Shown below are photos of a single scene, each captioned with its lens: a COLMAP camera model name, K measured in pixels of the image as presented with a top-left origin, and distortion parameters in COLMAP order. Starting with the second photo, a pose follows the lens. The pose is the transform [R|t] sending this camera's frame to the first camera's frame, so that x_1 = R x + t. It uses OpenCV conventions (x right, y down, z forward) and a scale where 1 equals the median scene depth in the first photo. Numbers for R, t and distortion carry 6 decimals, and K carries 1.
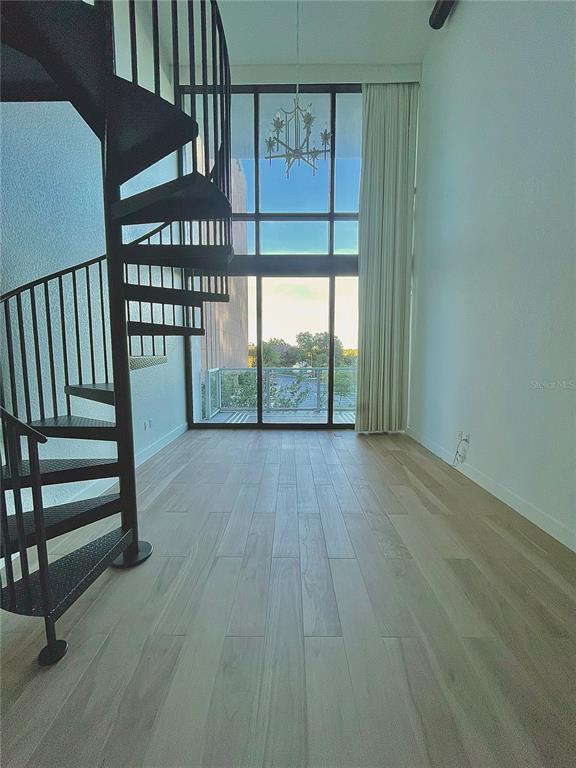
lens RADIAL K [[309.2, 0, 288.0], [0, 309.2, 384.0], [0, 0, 1]] dist [-0.003014, -0.000060]
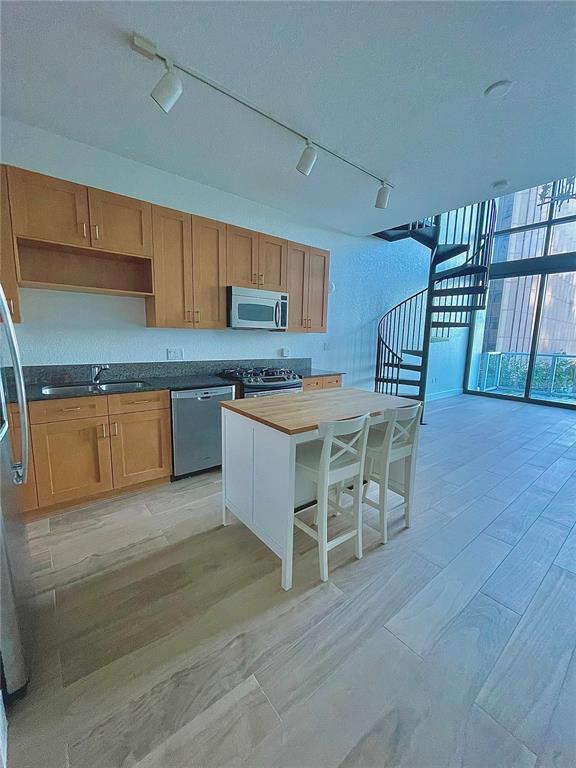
lens RADIAL K [[309.2, 0, 288.0], [0, 309.2, 384.0], [0, 0, 1]] dist [-0.003014, -0.000060]
pose [[0.633798, 0.130402, -0.762427, 0.303051], [-0.098983, 0.991256, 0.087257, 0.080530], [0.767139, 0.020164, 0.641163, -0.632780]]
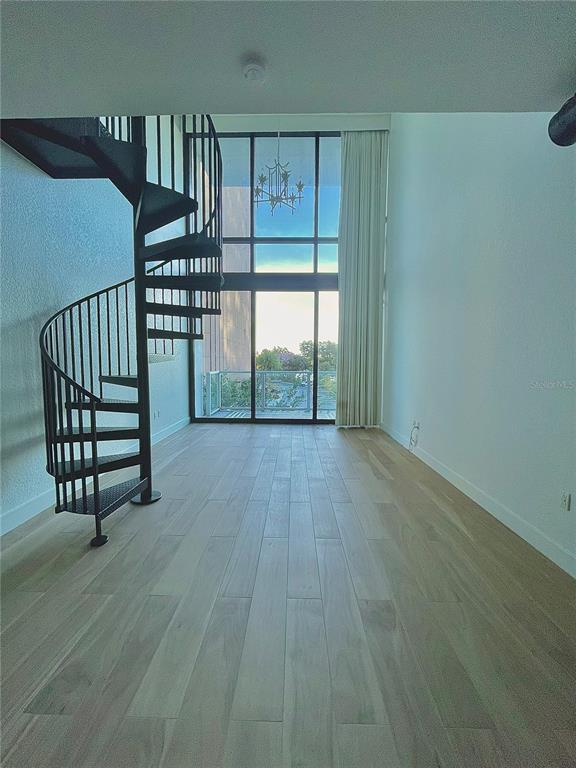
lens RADIAL K [[309.2, 0, 288.0], [0, 309.2, 384.0], [0, 0, 1]] dist [-0.003014, -0.000060]
pose [[0.999908, 0.007290, -0.011475, 0.065751], [-0.007598, 0.999606, -0.027028, 0.039618], [0.011274, 0.027113, 0.999569, -0.187508]]
